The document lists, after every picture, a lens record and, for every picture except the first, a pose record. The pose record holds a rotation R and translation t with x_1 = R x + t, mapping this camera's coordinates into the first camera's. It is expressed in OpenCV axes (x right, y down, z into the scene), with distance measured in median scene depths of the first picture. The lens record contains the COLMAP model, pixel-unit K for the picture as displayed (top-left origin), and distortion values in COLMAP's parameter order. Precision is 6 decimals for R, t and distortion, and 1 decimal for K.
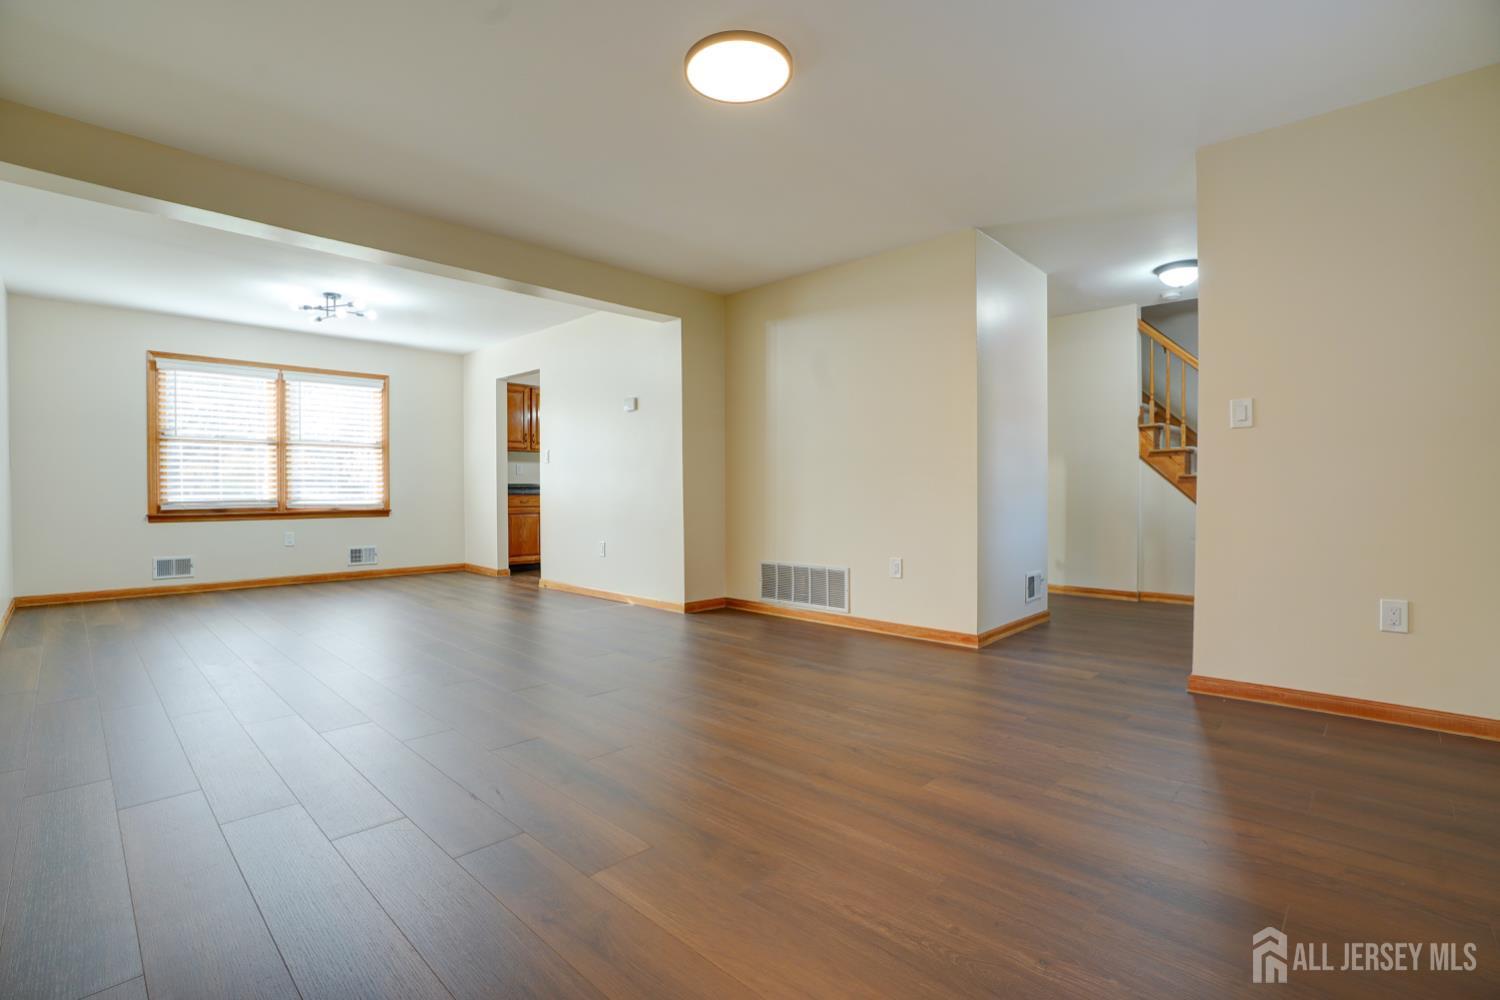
lens RADIAL K [[706.9, 0, 763.3], [0, 706.9, 504.7], [0, 0, 1]] dist [0.000617, 0.005138]
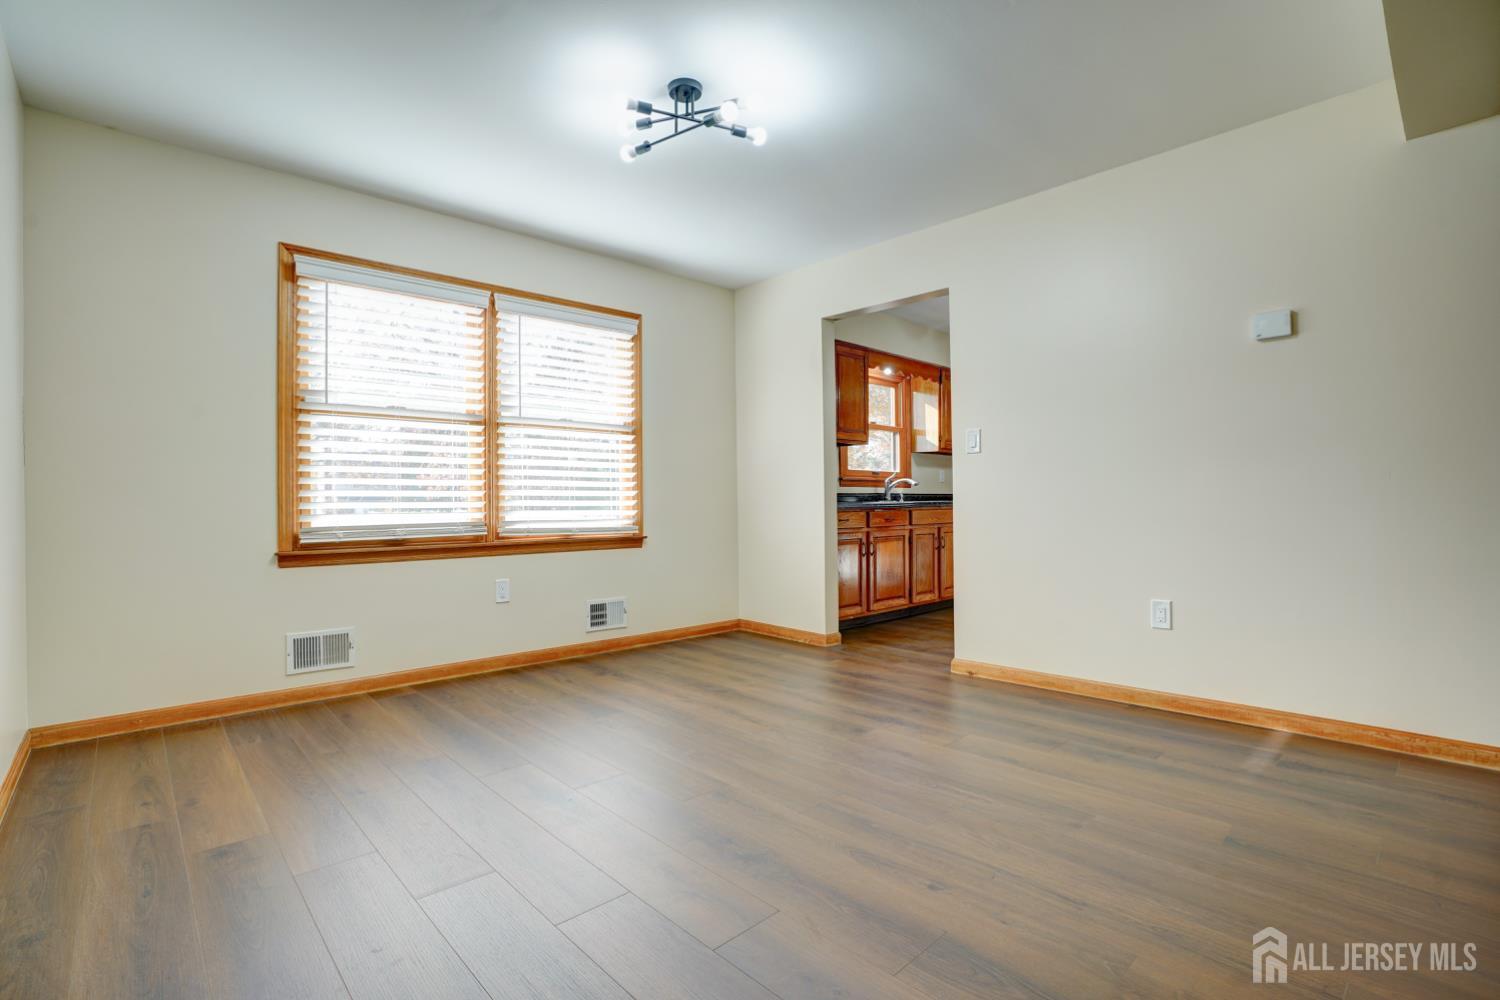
lens RADIAL K [[706.9, 0, 747.6], [0, 706.9, 505.6], [0, 0, 1]] dist [0.000617, 0.005138]
pose [[0.999933, -0.007808, 0.008563, -0.483630], [0.007947, 0.999835, -0.016331, -0.008829], [-0.008434, 0.016398, 0.999830, 0.435328]]
